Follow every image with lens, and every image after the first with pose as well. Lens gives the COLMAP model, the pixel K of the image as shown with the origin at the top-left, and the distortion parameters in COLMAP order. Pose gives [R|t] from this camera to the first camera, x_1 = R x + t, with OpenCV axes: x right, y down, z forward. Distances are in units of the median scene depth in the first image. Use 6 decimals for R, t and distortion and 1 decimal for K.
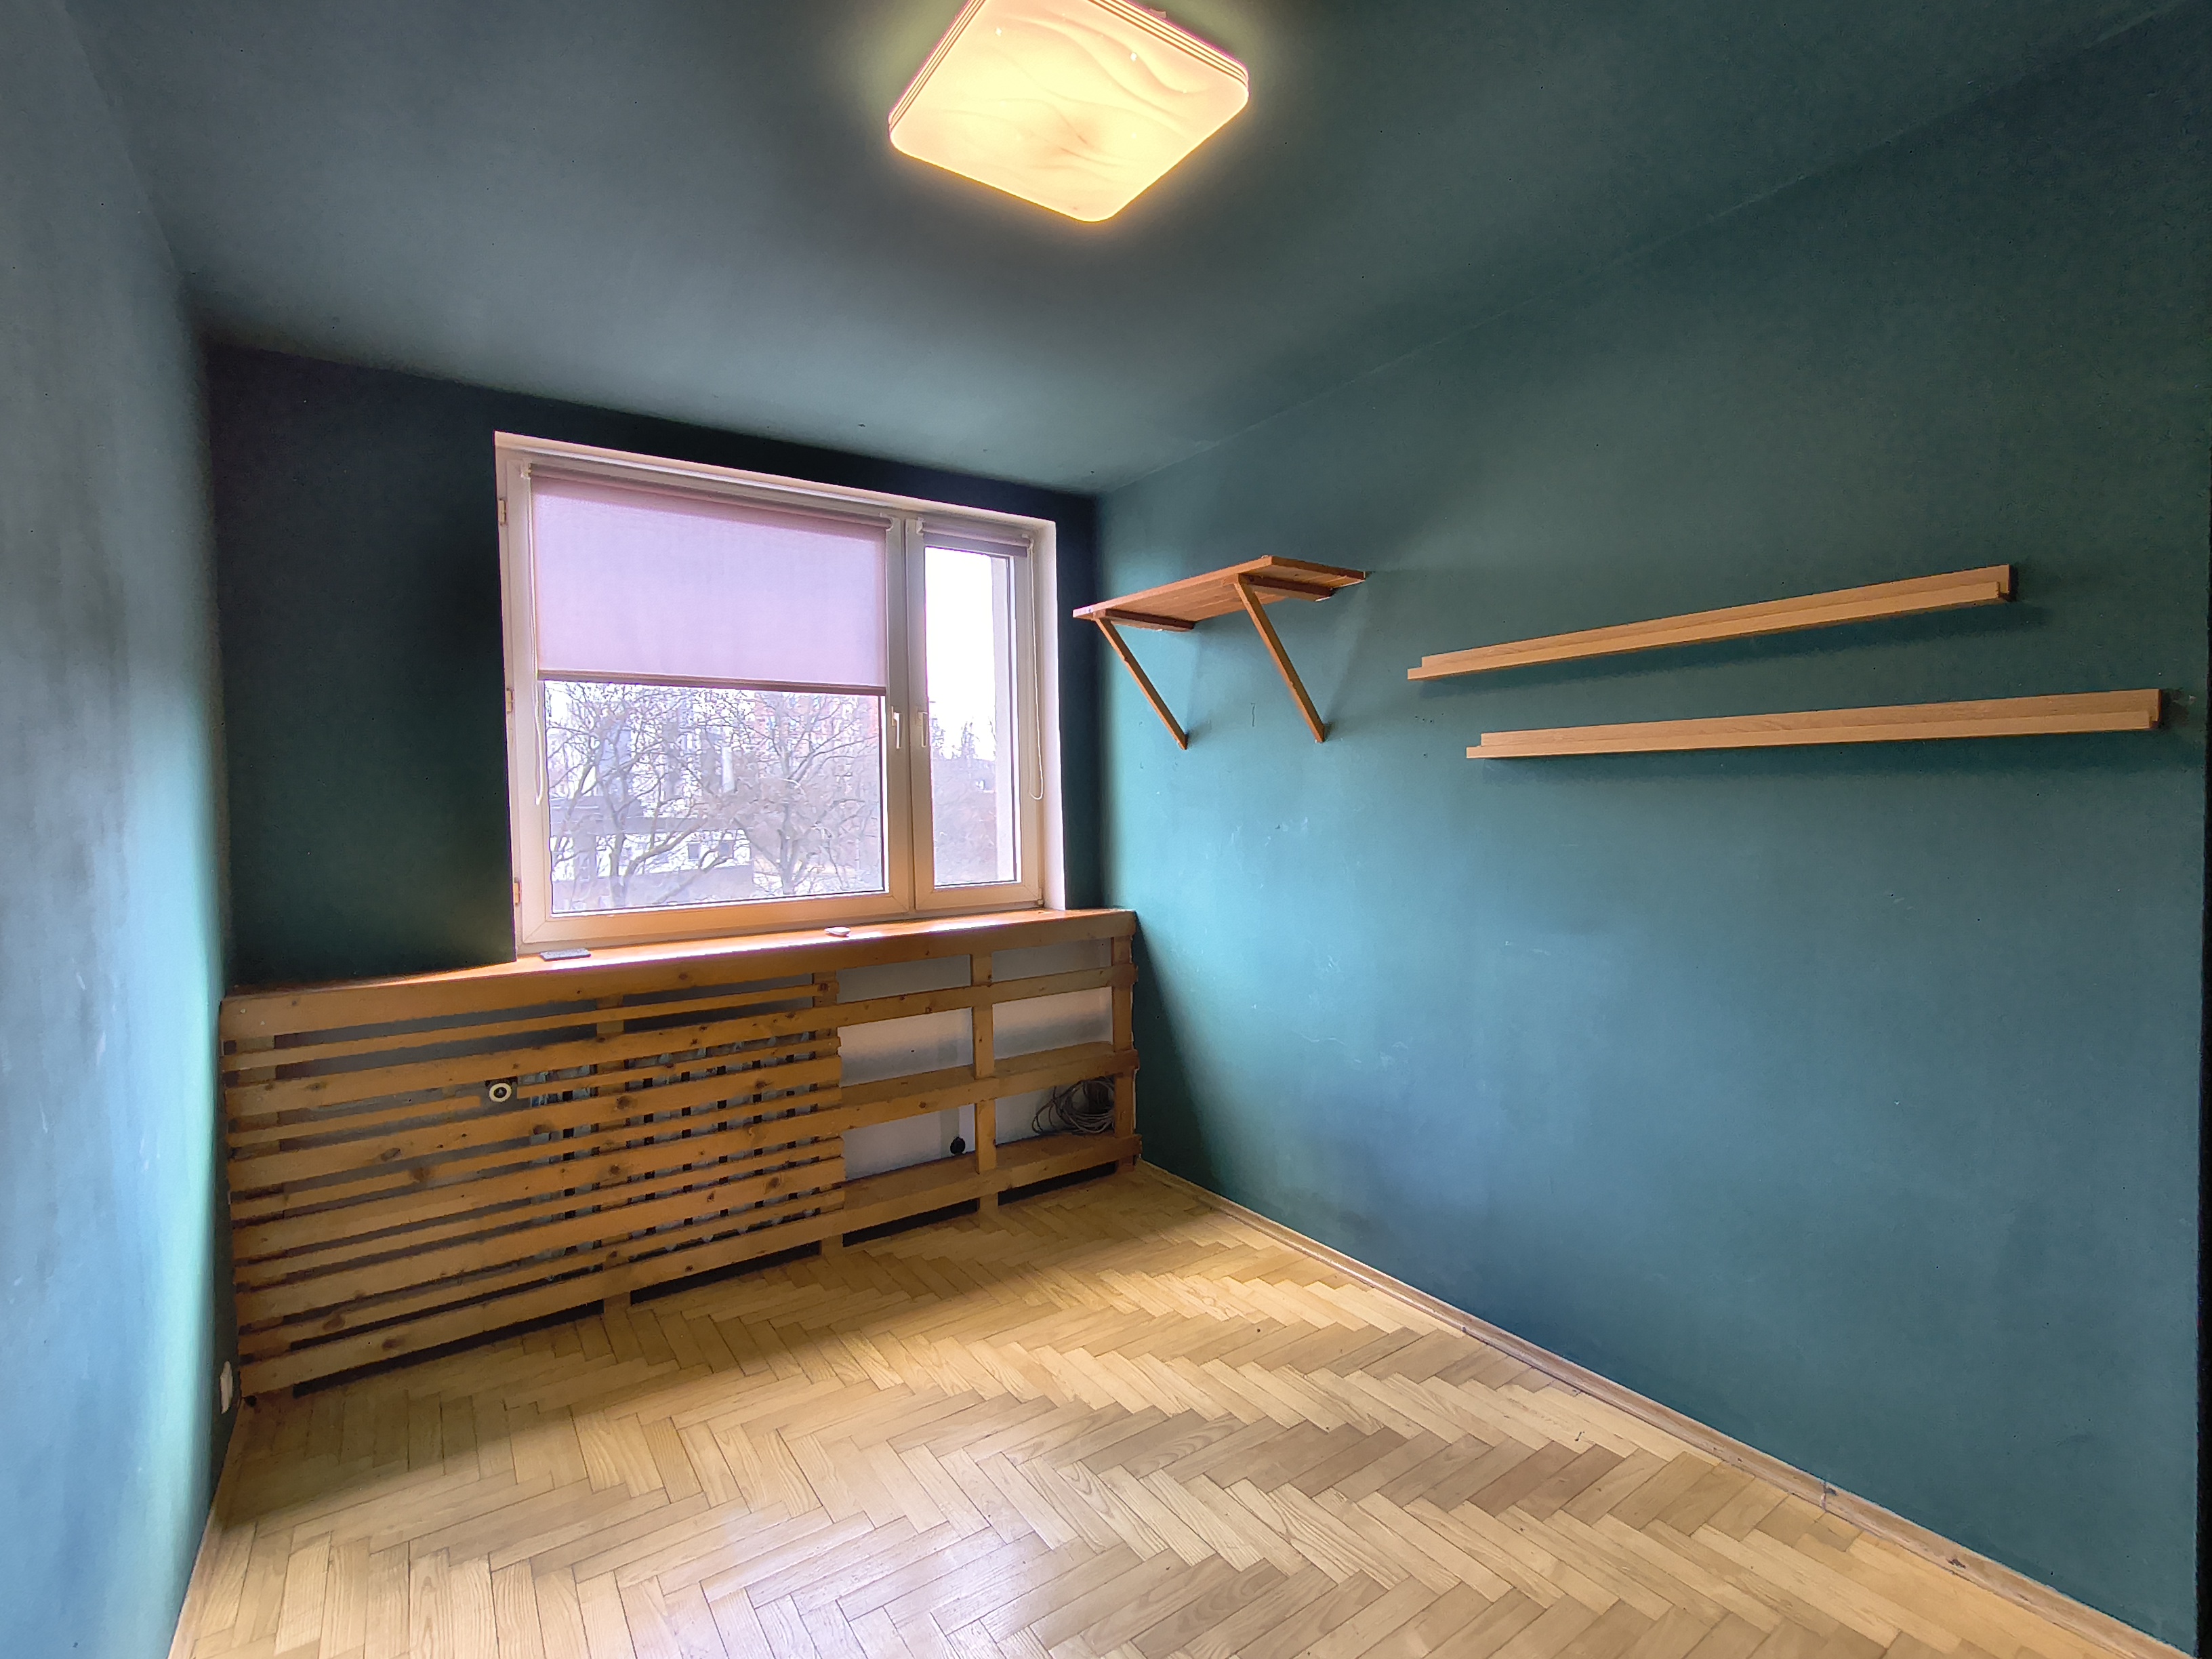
lens RADIAL K [[999.6, 0, 1106.0], [0, 999.6, 829.5], [0, 0, 1]] dist [0.000306, 0.000533]
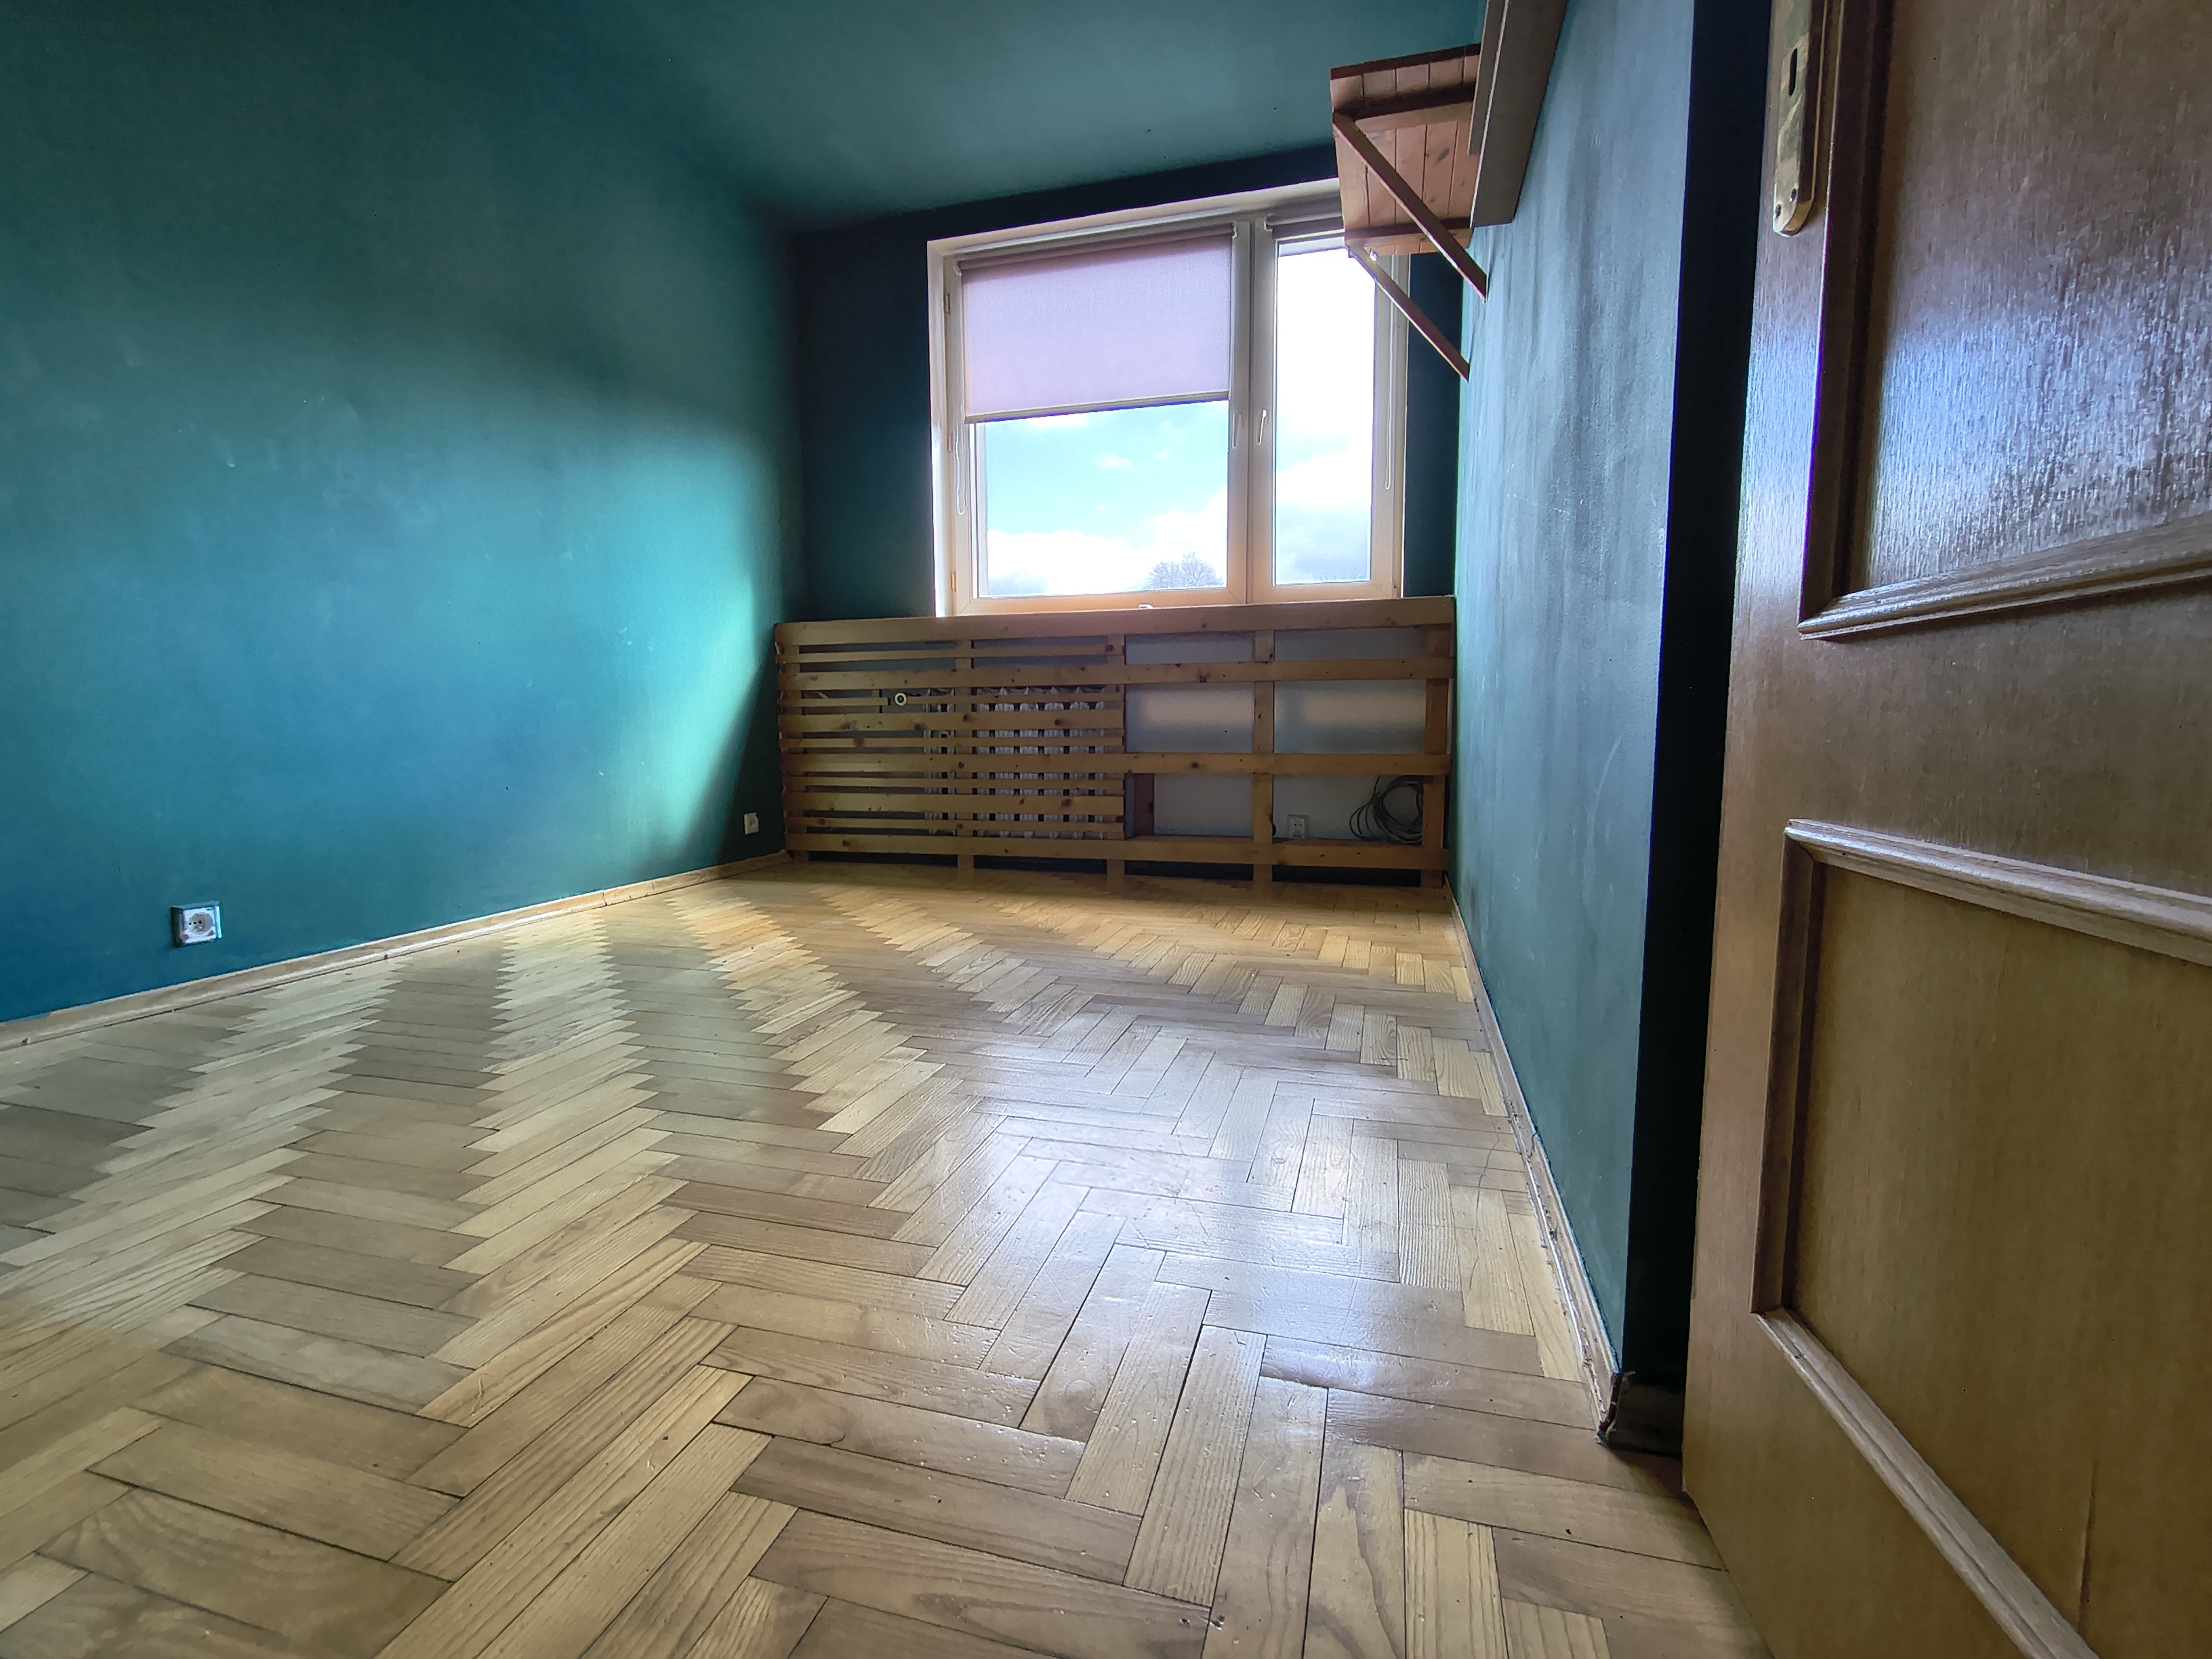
lens RADIAL K [[999.6, 0, 1106.0], [0, 999.6, 829.5], [0, 0, 1]] dist [0.000306, 0.000533]
pose [[0.634967, 0.101753, -0.765809, 0.691269], [-0.031119, 0.993852, 0.106250, 0.261898], [0.771913, -0.043634, 0.634229, 0.247452]]
